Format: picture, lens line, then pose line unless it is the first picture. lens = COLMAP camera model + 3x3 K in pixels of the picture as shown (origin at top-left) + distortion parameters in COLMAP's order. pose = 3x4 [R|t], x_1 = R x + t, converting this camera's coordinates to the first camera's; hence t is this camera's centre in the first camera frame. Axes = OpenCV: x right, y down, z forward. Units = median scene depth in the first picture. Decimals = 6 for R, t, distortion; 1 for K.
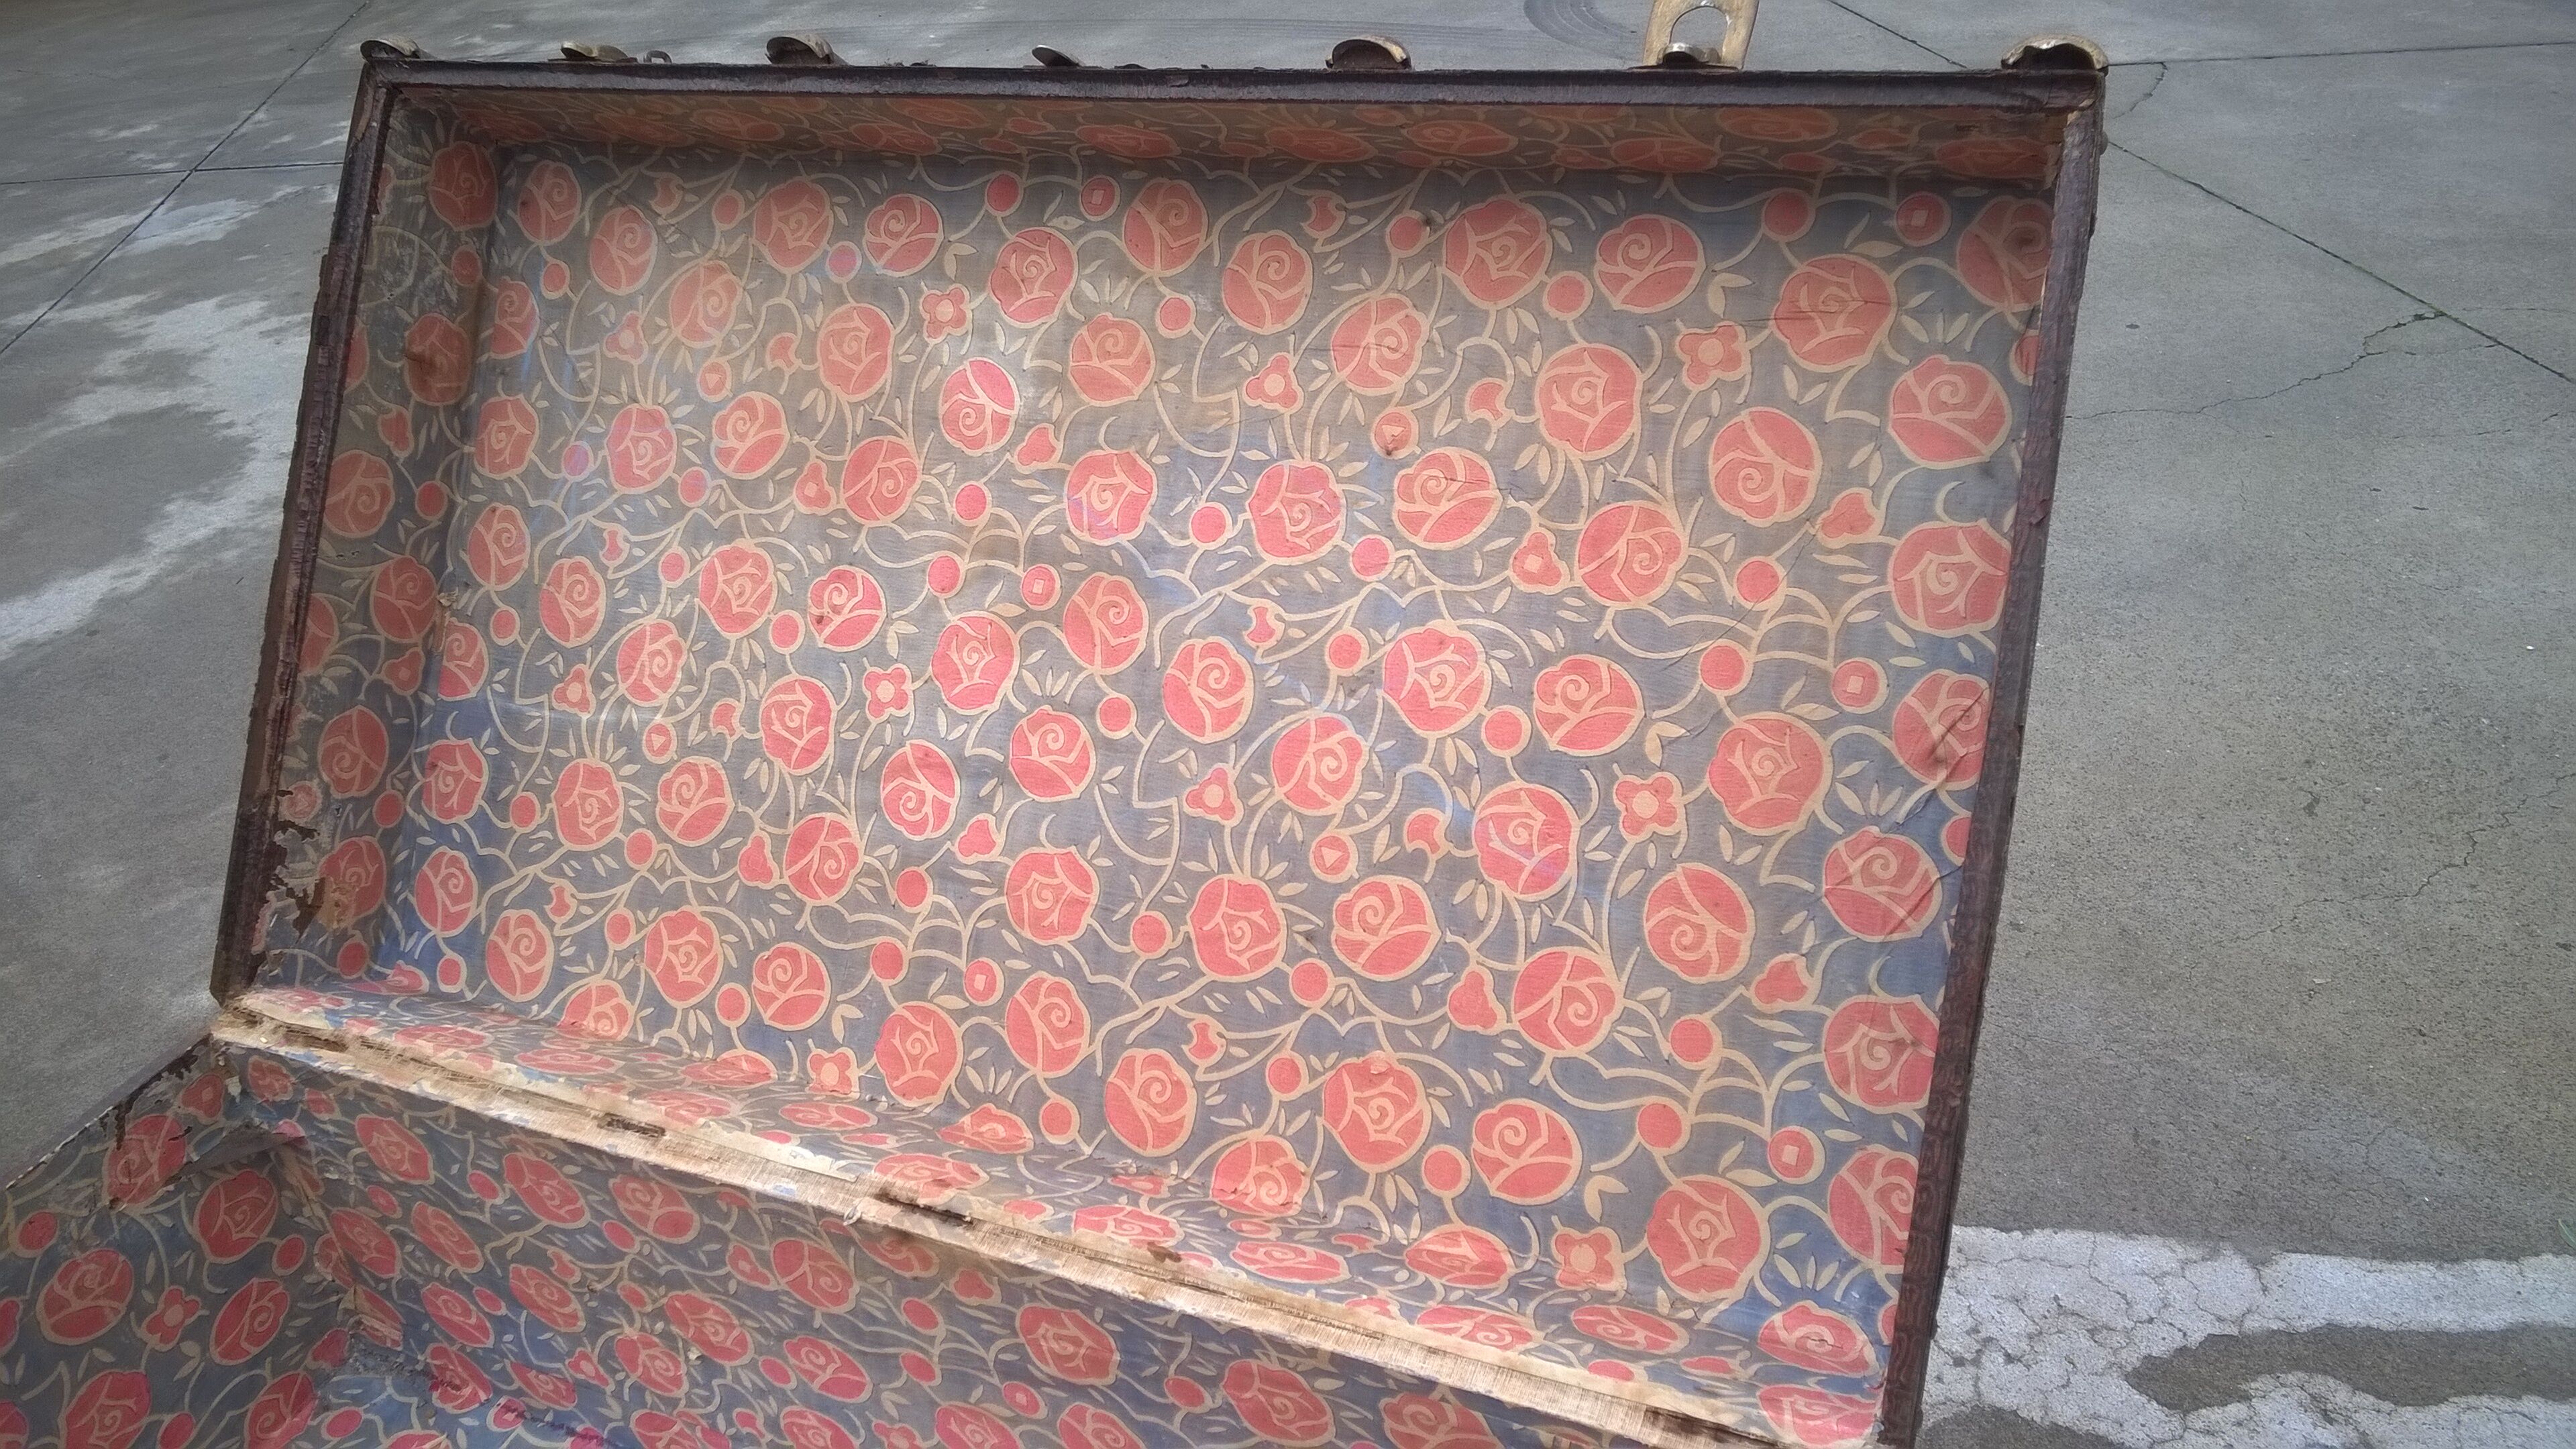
lens RADIAL K [[1846.2, 0, 1267.6], [0, 1846.2, 714.9], [0, 0, 1]] dist [0.029904, -0.047206]
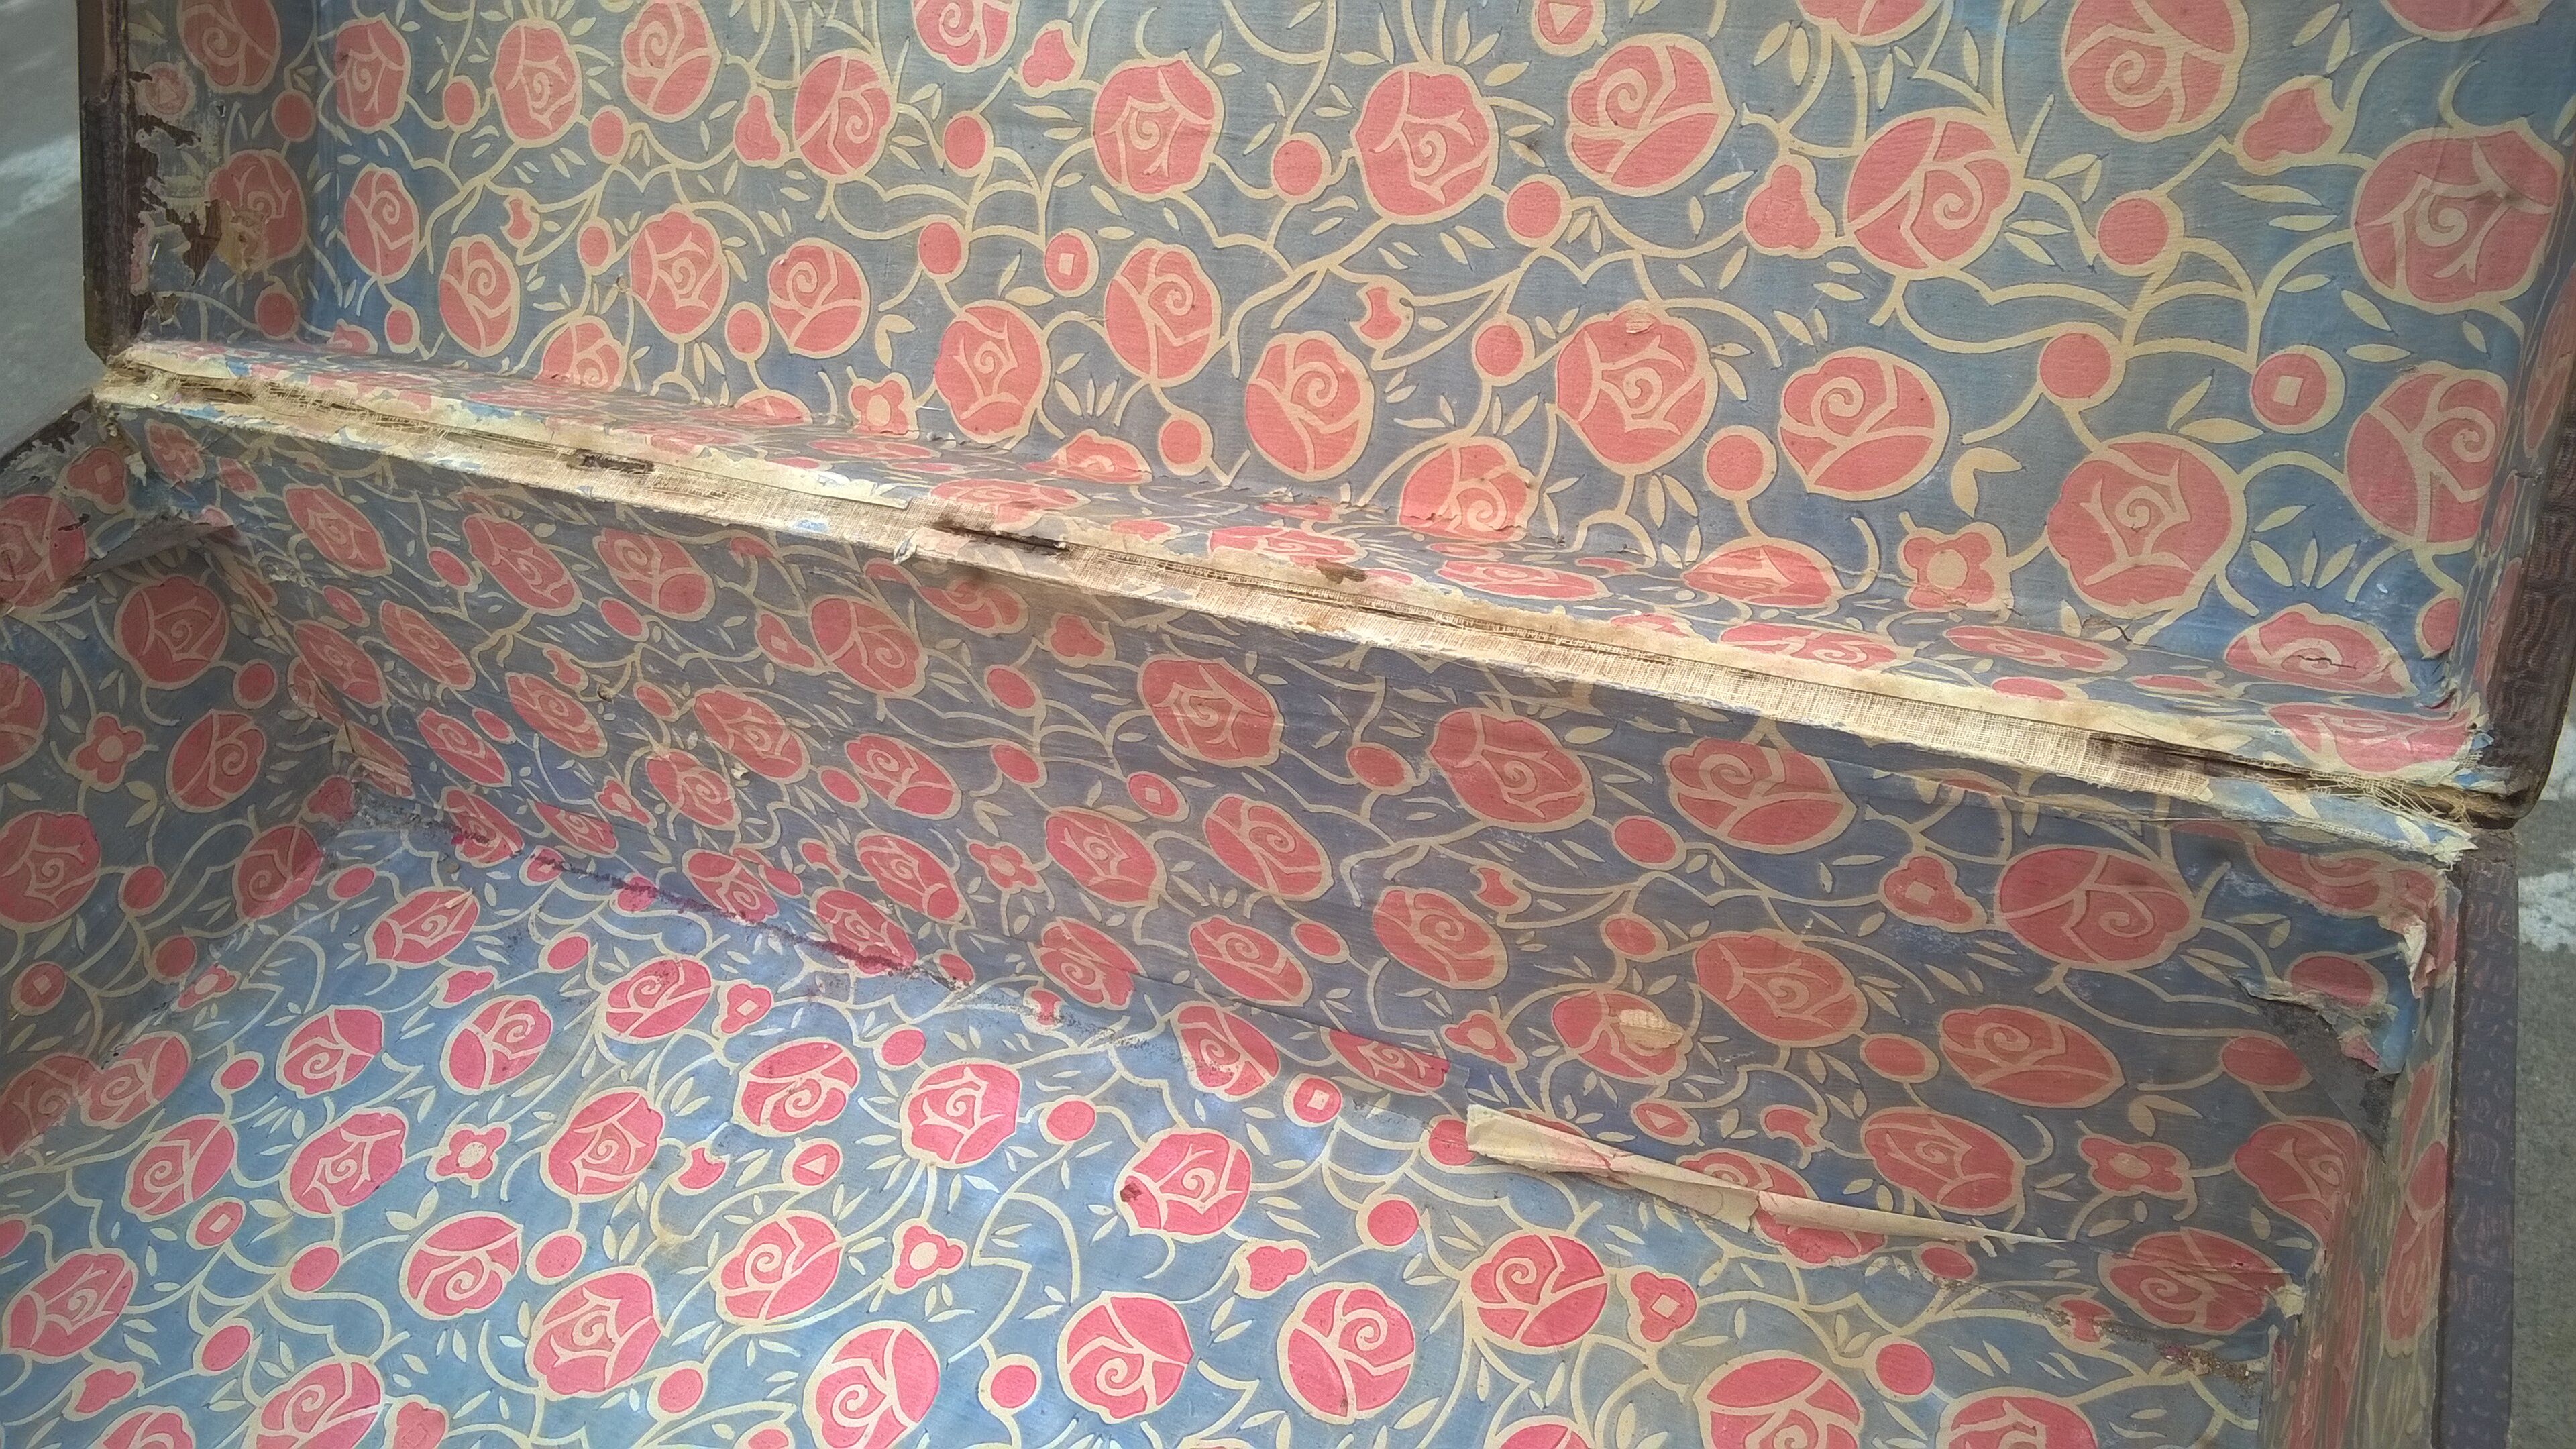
lens RADIAL K [[1846.2, 0, 1267.6], [0, 1846.2, 714.9], [0, 0, 1]] dist [0.029904, -0.047206]
pose [[0.996833, -0.027806, -0.074499, -0.029410], [0.043801, 0.973933, 0.222568, 0.166664], [0.066369, -0.225127, 0.972066, 0.275693]]
